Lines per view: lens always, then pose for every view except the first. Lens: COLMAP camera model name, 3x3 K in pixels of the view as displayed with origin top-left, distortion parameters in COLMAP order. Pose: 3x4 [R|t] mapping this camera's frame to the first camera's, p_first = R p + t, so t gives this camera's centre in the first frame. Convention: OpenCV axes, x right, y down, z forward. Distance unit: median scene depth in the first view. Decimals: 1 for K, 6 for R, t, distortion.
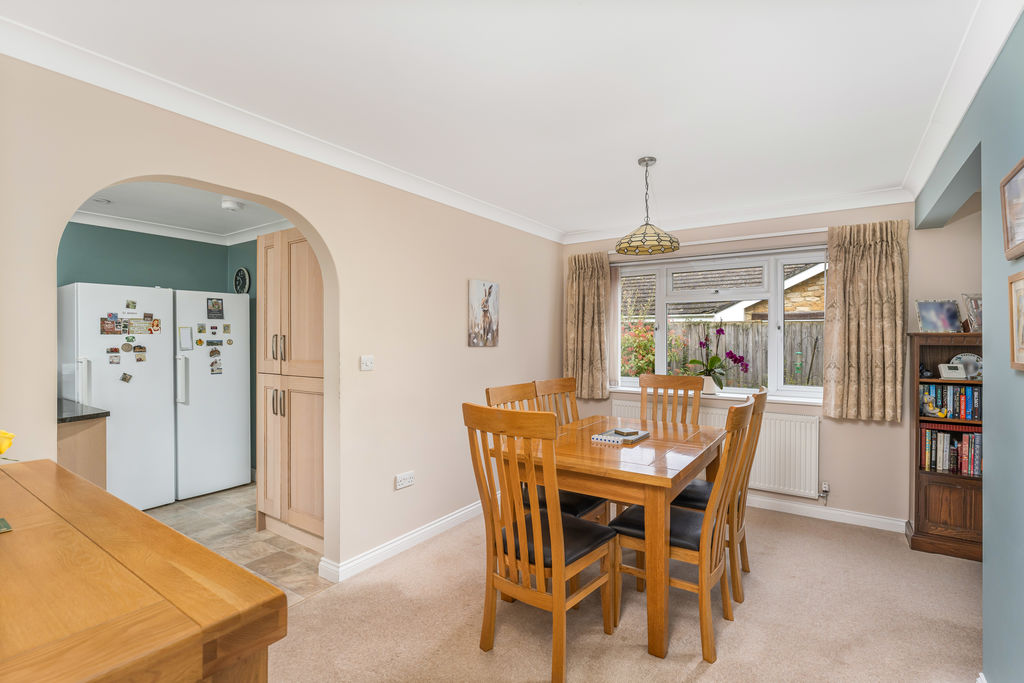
lens RADIAL K [[479.7, 0, 513.5], [0, 479.7, 337.1], [0, 0, 1]] dist [0.001158, -0.000846]
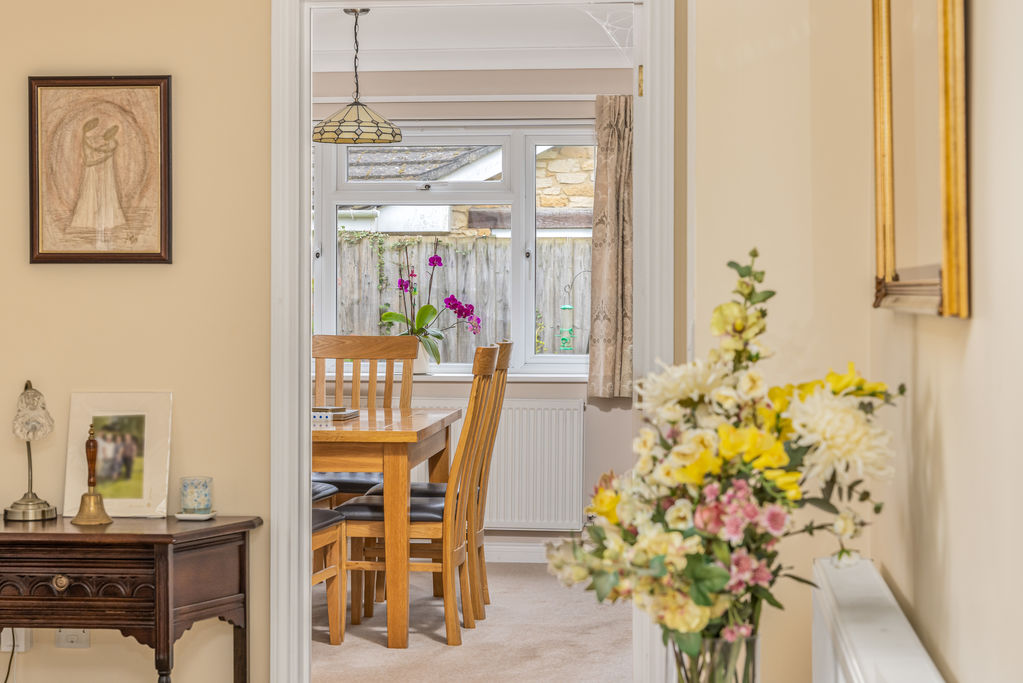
lens RADIAL K [[1750.4, 0, 511.5], [0, 1750.4, 340.1], [0, 0, 1]] dist [0.011549, 0.000000]
pose [[0.880595, -0.016291, 0.473590, -0.526136], [-0.001418, 0.999314, 0.037012, 0.006070], [-0.473868, -0.033264, 0.879967, -0.963073]]
